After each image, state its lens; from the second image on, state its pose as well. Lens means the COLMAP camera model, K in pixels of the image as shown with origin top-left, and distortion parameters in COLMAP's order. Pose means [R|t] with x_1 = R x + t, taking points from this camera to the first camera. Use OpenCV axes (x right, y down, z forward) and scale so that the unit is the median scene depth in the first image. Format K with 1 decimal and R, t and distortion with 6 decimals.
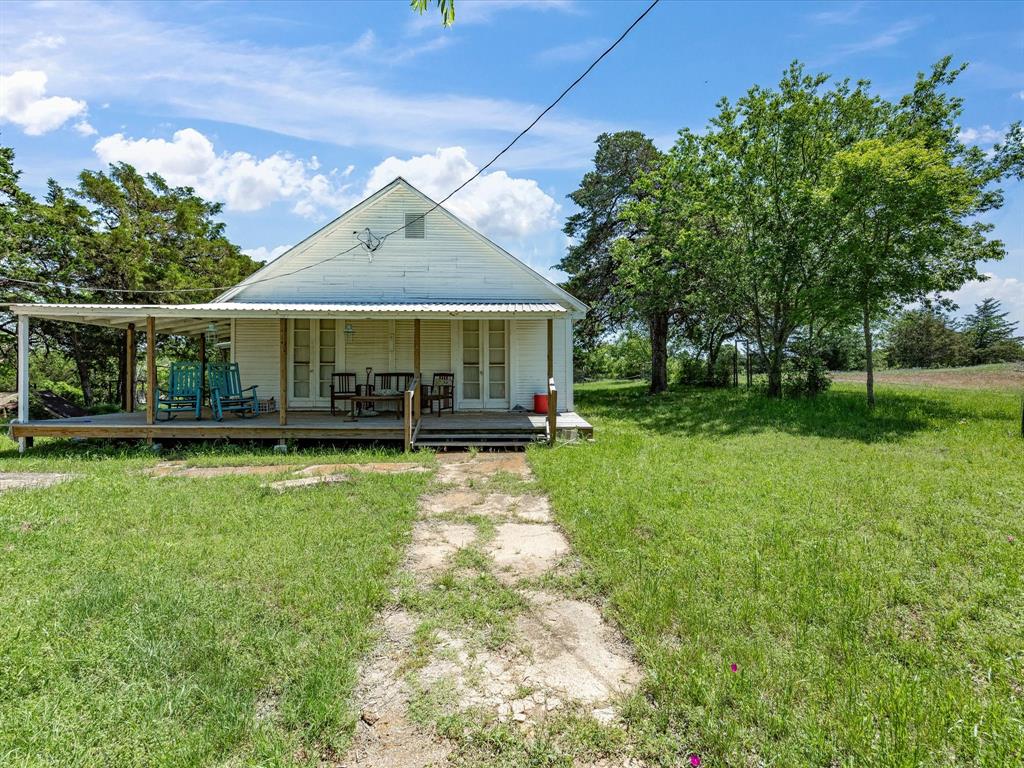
lens RADIAL K [[764.2, 0, 512.0], [0, 764.2, 384.0], [0, 0, 1]] dist [-0.005388, 0.064642]
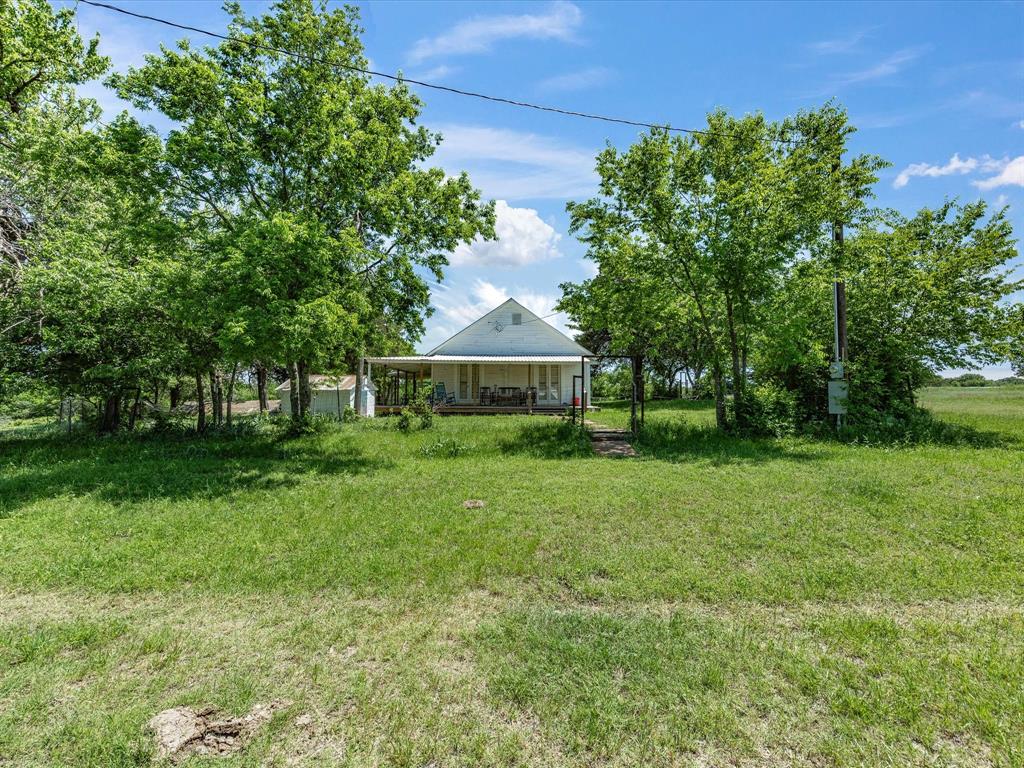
lens RADIAL K [[764.2, 0, 512.0], [0, 764.2, 384.0], [0, 0, 1]] dist [-0.005388, 0.064642]
pose [[0.999998, 0.001459, 0.001145, -0.140288], [-0.001416, 0.999302, -0.037338, 0.055606], [-0.001199, 0.037337, 0.999302, -1.133529]]
